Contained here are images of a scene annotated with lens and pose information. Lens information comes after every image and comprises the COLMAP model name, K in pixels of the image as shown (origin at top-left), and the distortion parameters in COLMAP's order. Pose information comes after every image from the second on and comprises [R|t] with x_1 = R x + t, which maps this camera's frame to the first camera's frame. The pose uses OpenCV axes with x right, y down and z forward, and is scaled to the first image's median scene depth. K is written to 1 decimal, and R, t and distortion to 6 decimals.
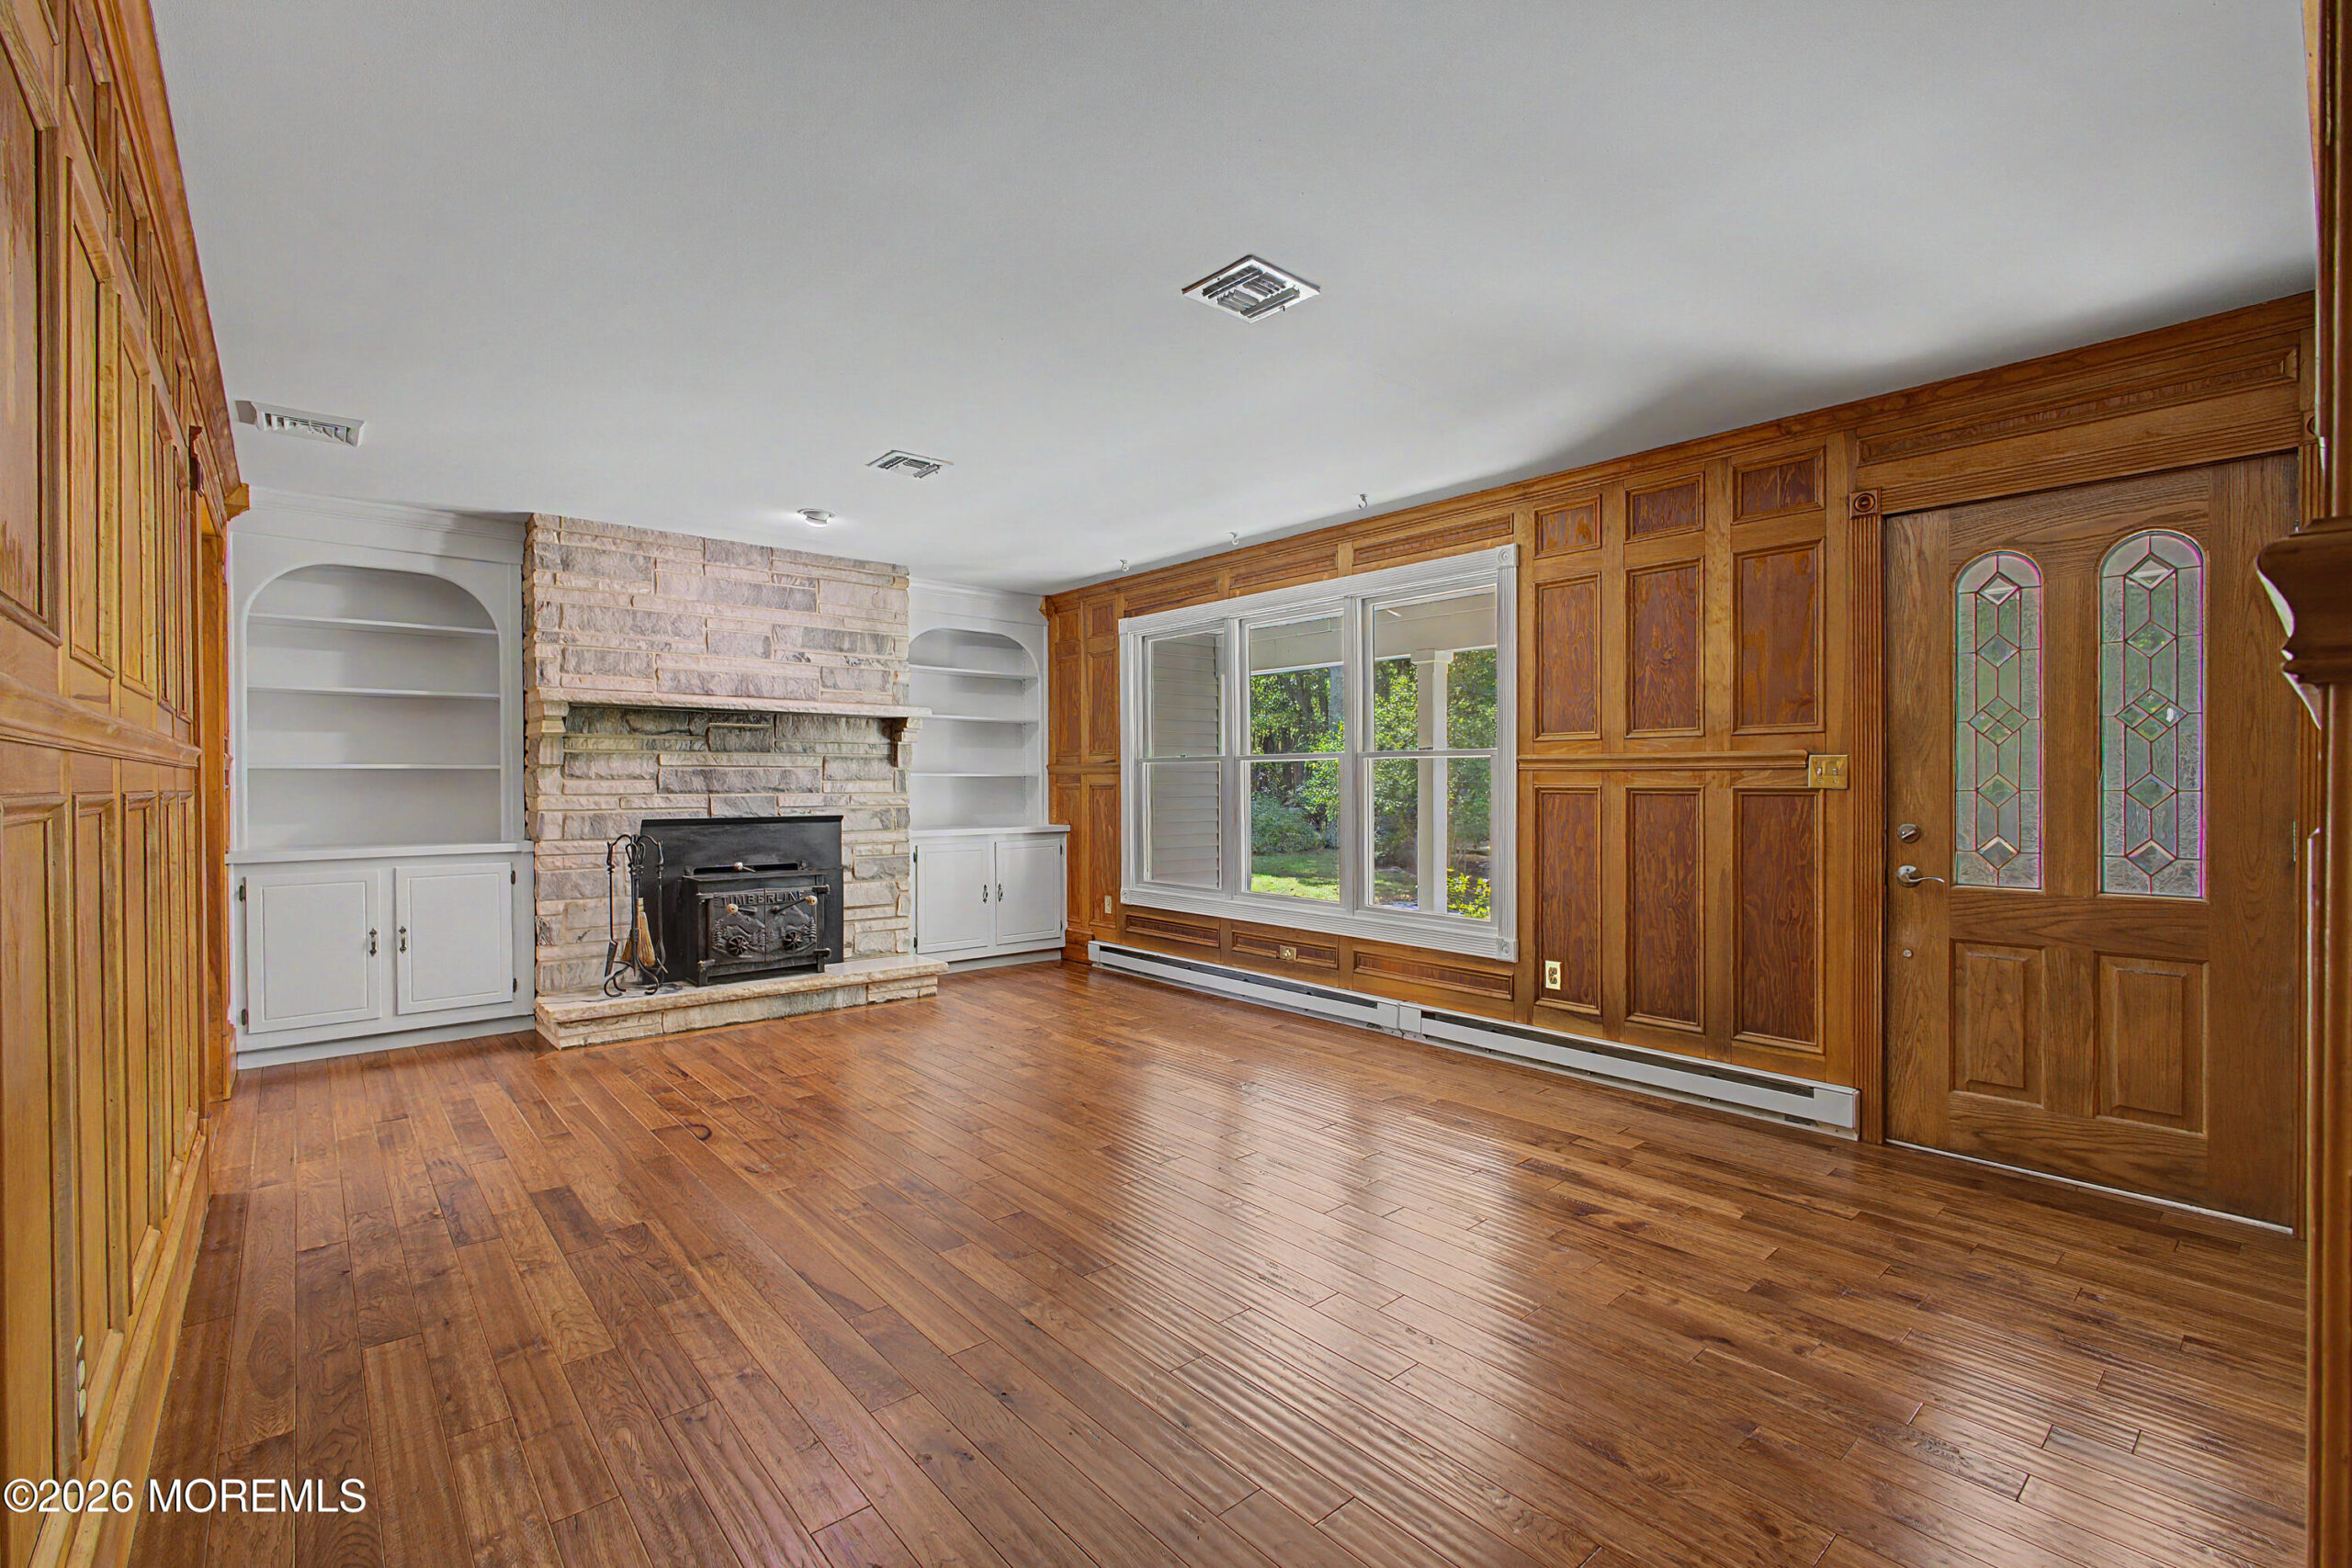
lens RADIAL K [[1026.3, 0, 1205.2], [0, 1026.3, 792.4], [0, 0, 1]] dist [-0.008584, -0.001500]
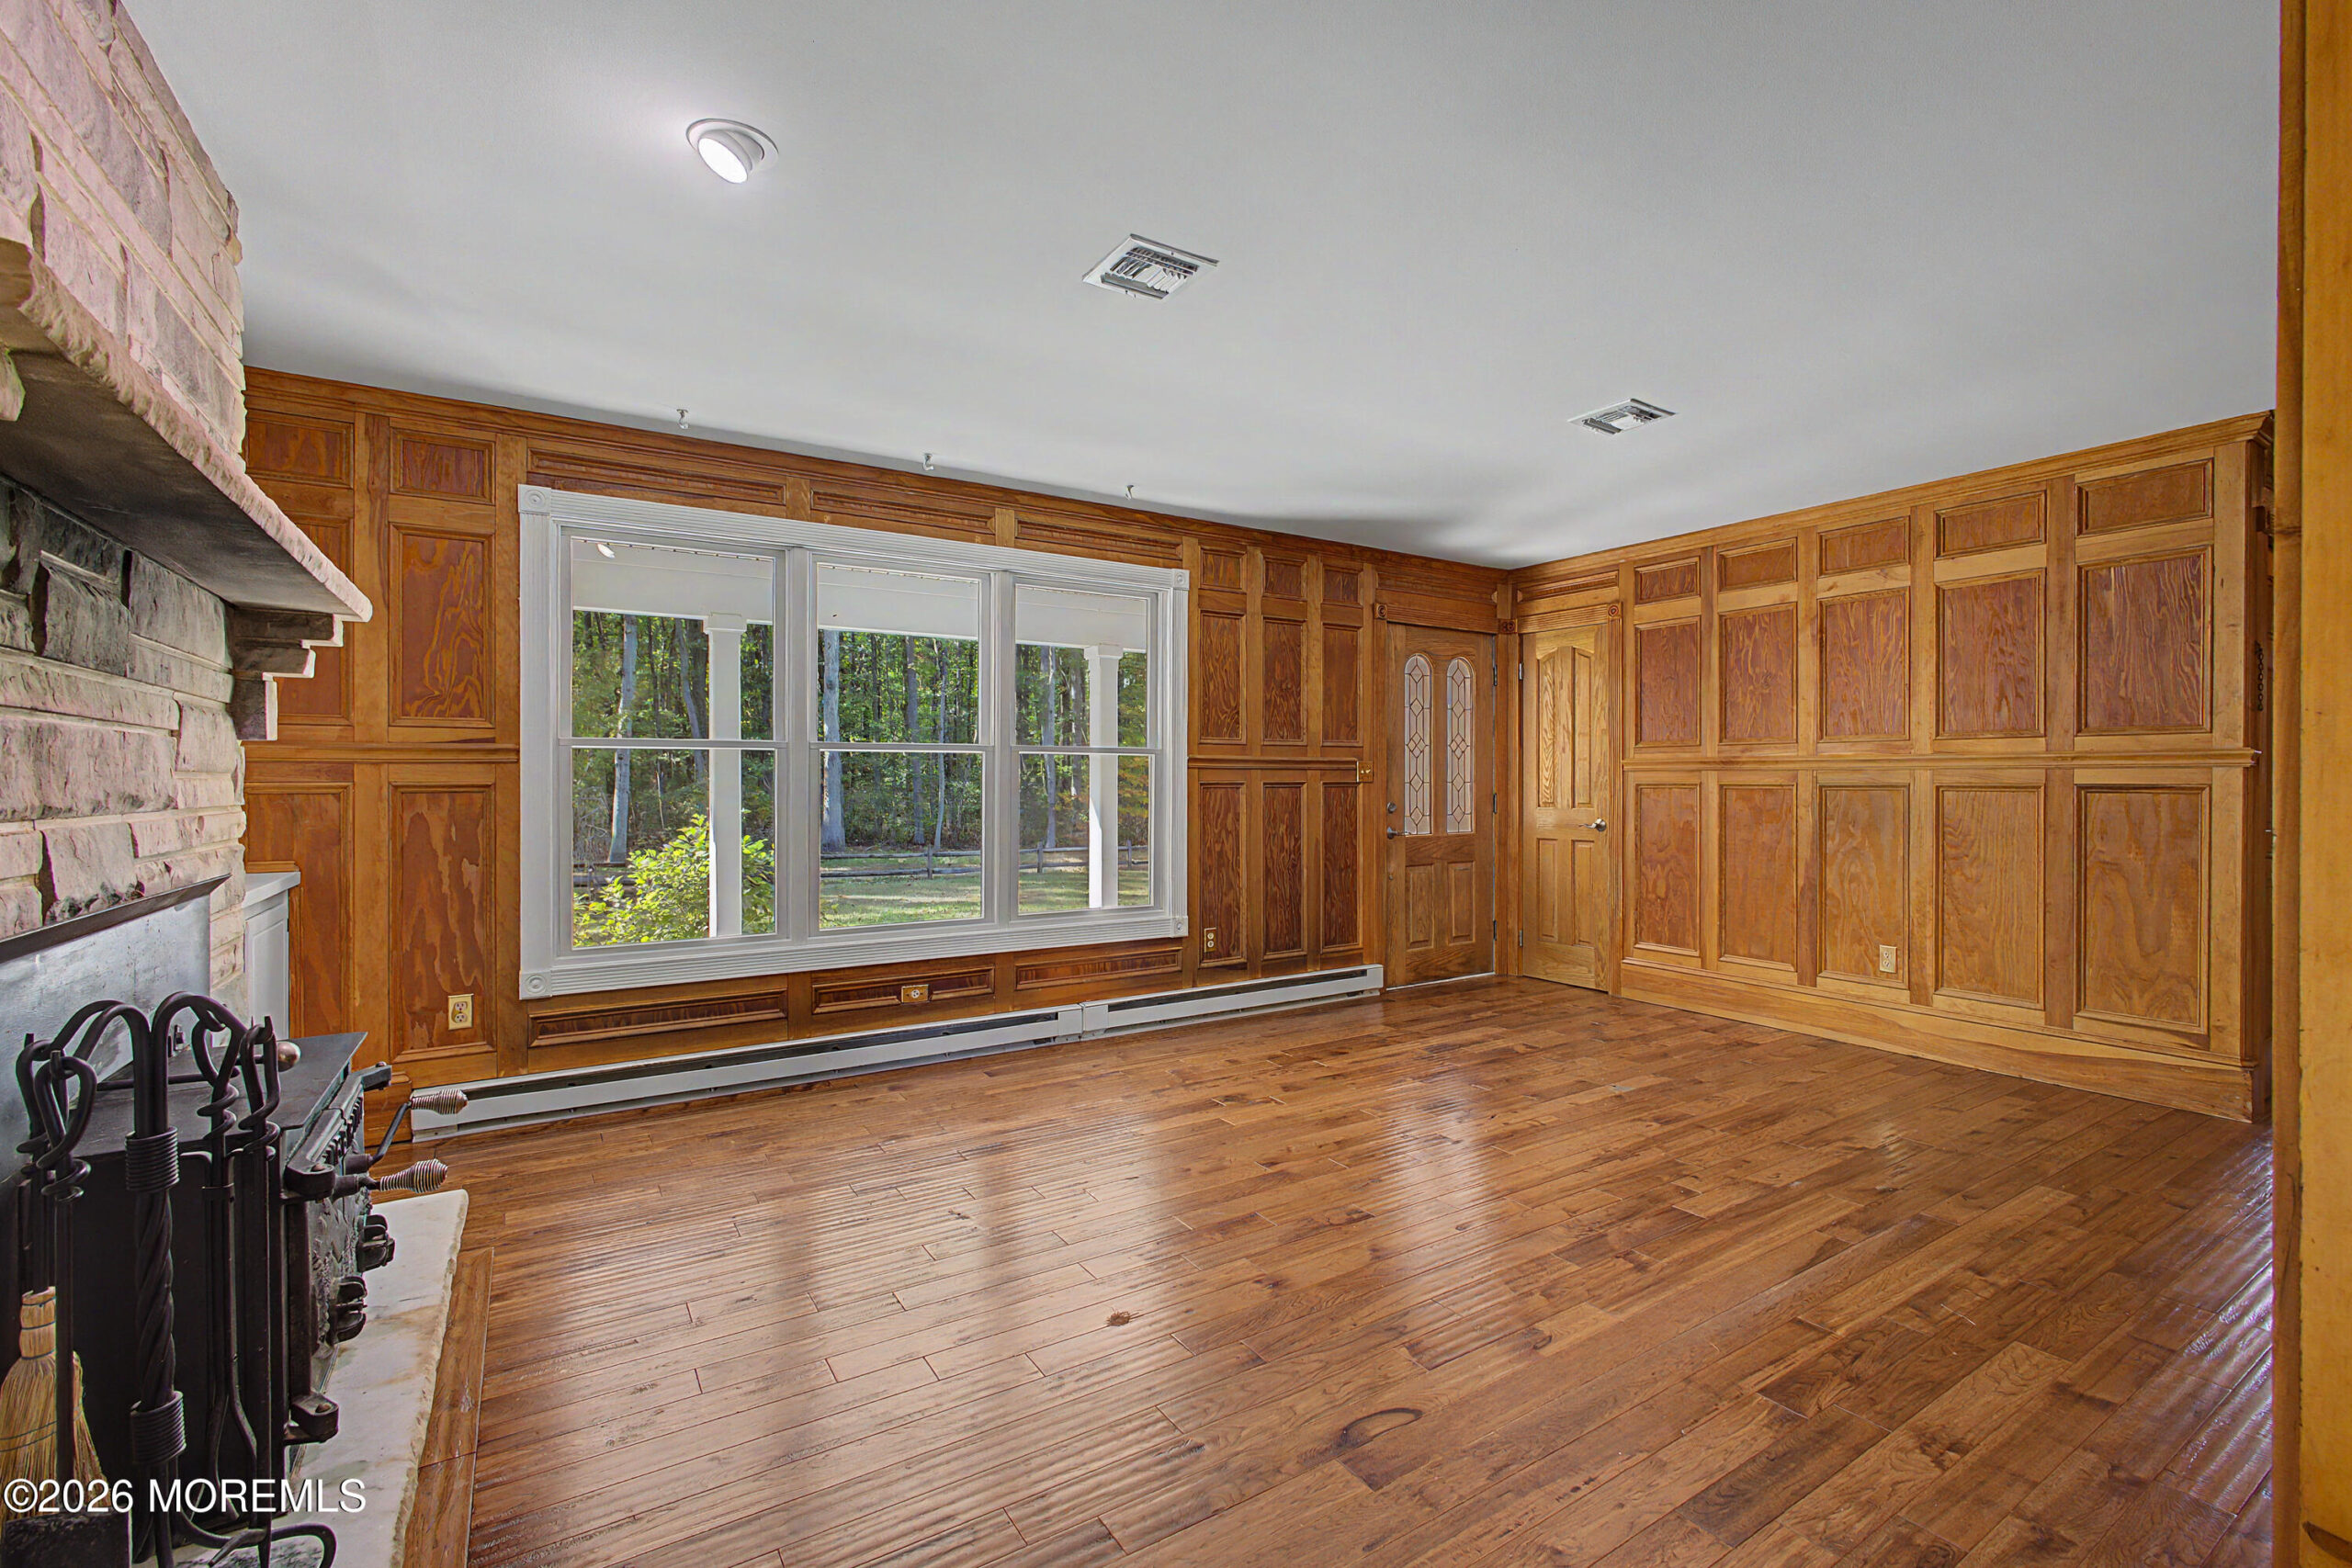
lens RADIAL K [[1026.3, 0, 1210.5], [0, 1026.3, 790.5], [0, 0, 1]] dist [-0.008584, -0.001500]
pose [[0.155450, -0.012041, 0.987770, -0.722450], [0.012545, 0.999869, 0.010214, -0.006565], [-0.987764, 0.010804, 0.155581, 0.696856]]
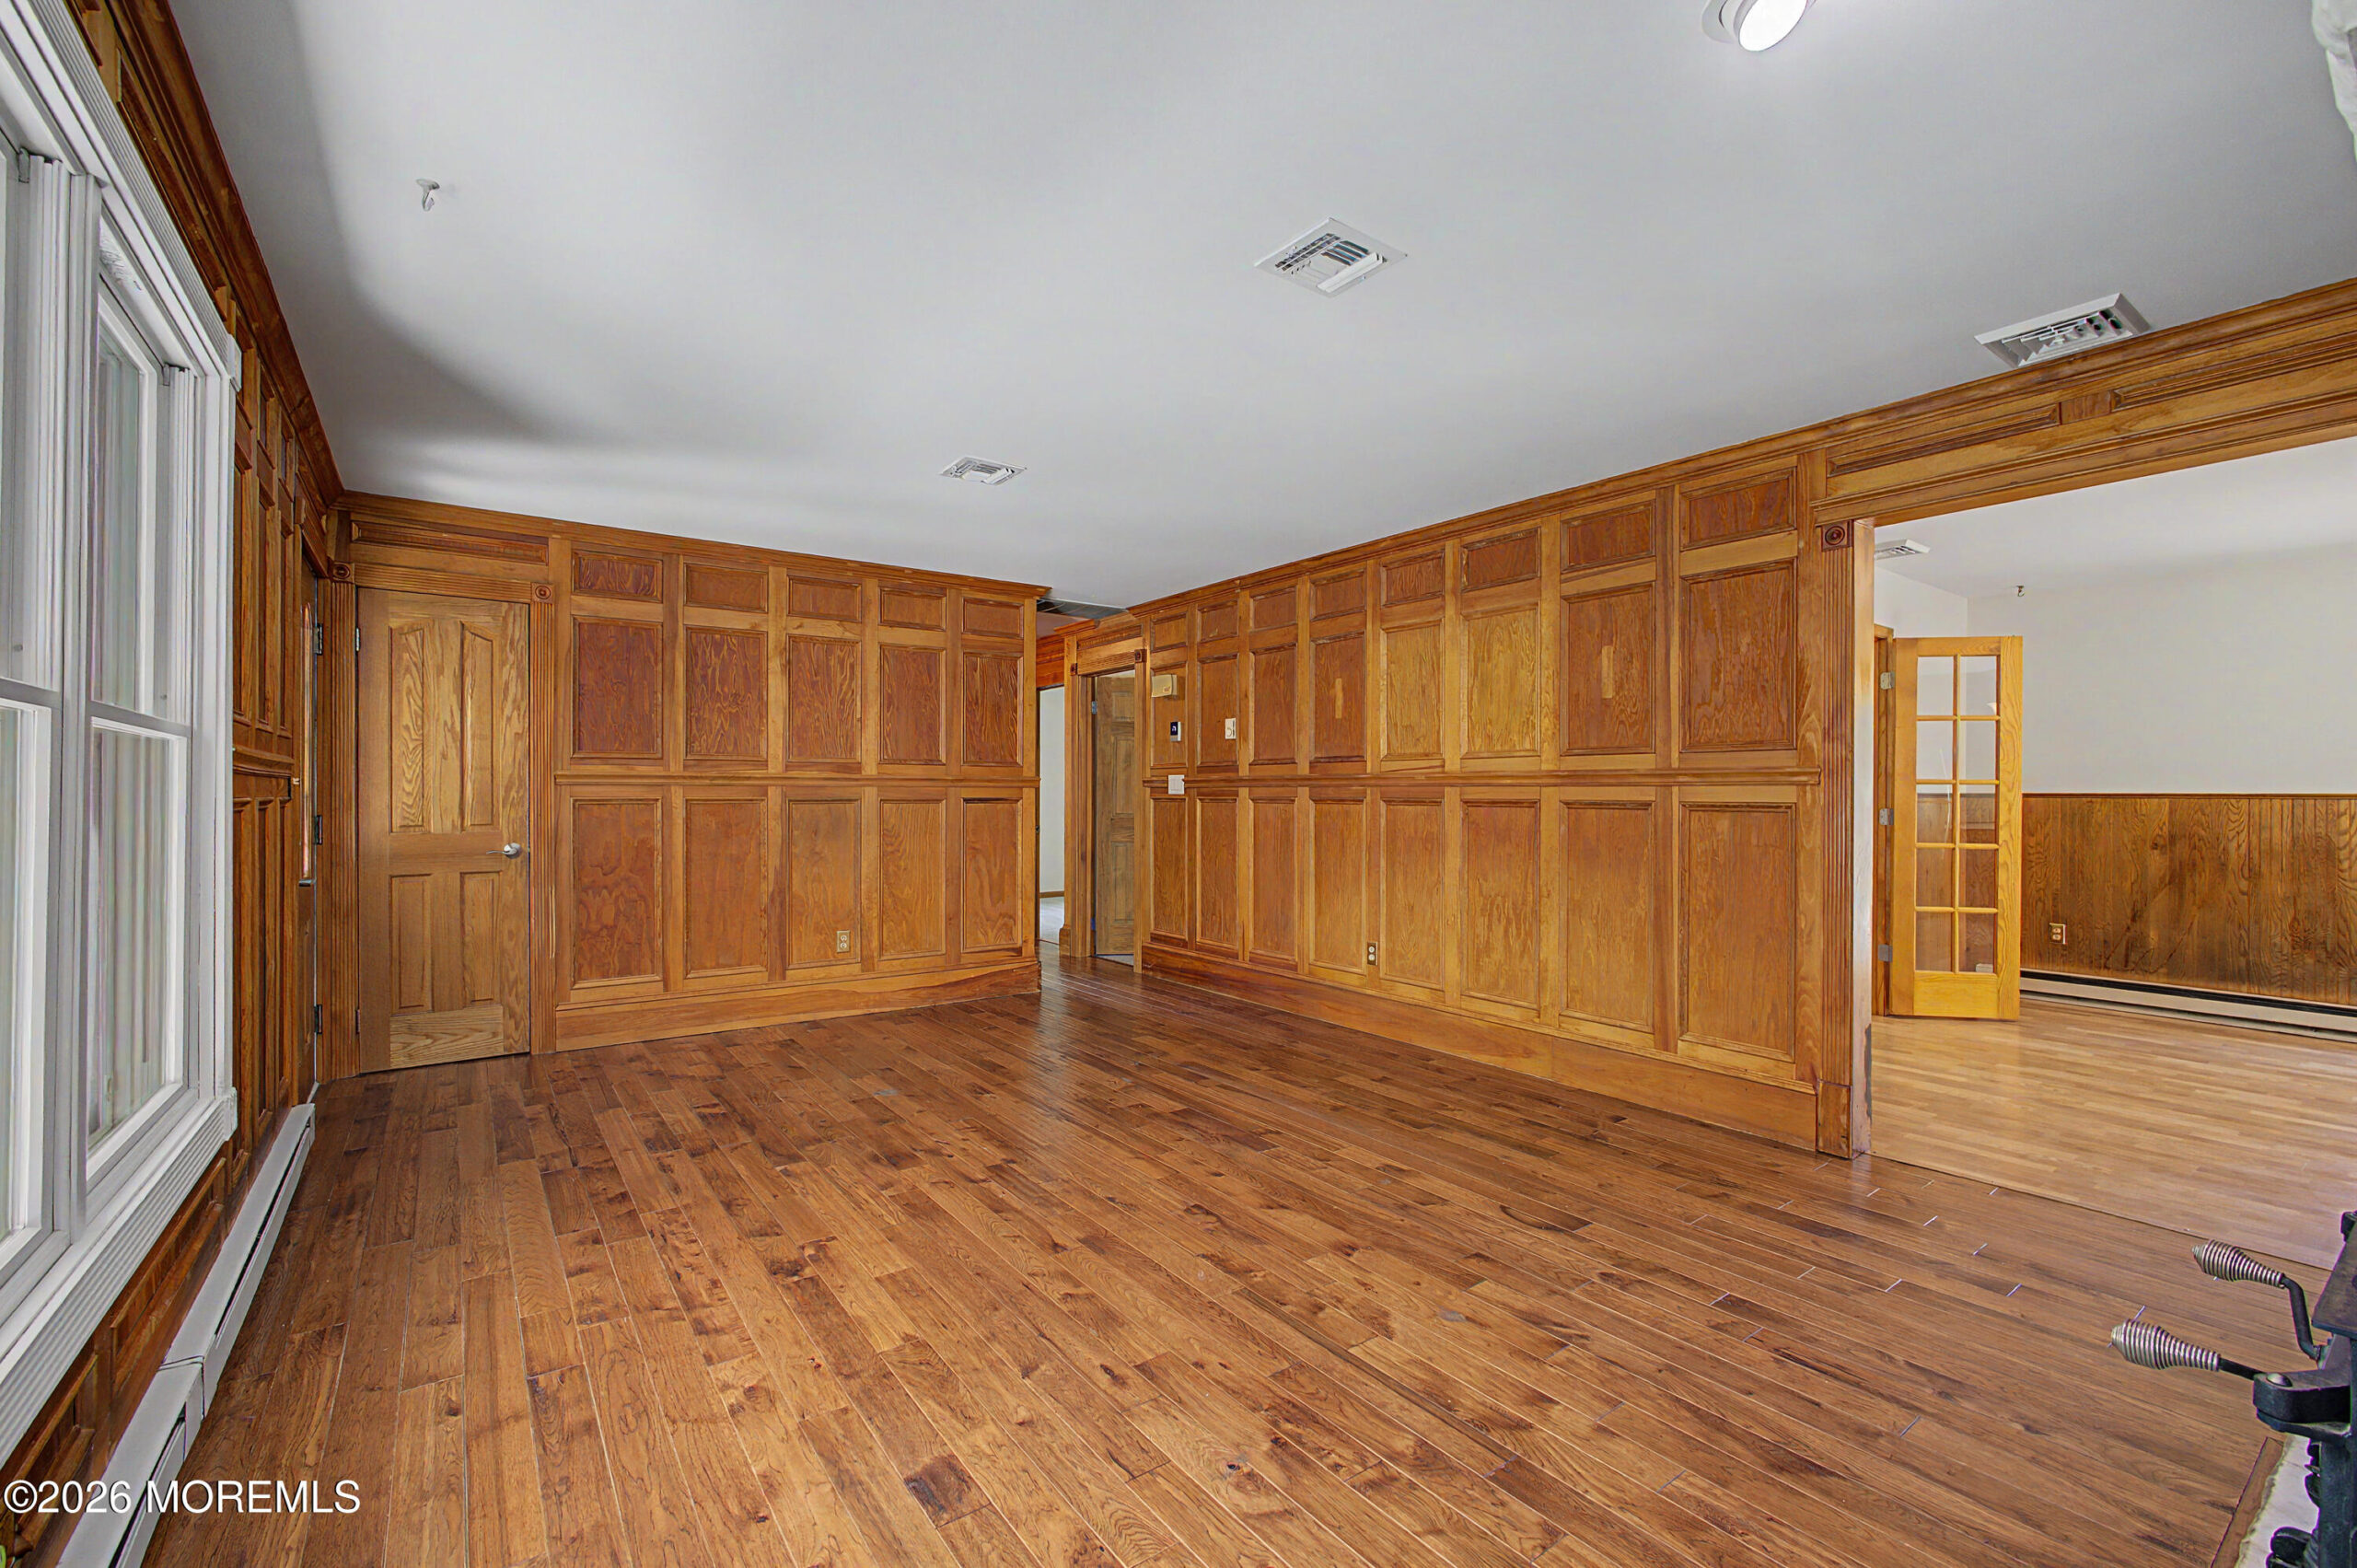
lens RADIAL K [[1006.0, 0, 1157.4], [0, 1006.0, 791.7], [0, 0, 1]] dist [-0.016171, 0.001746]
pose [[-0.992072, -0.003220, 0.125628, -0.207490], [-0.001879, 0.999940, 0.010792, -0.014827], [-0.125655, 0.010470, -0.992019, 1.281559]]
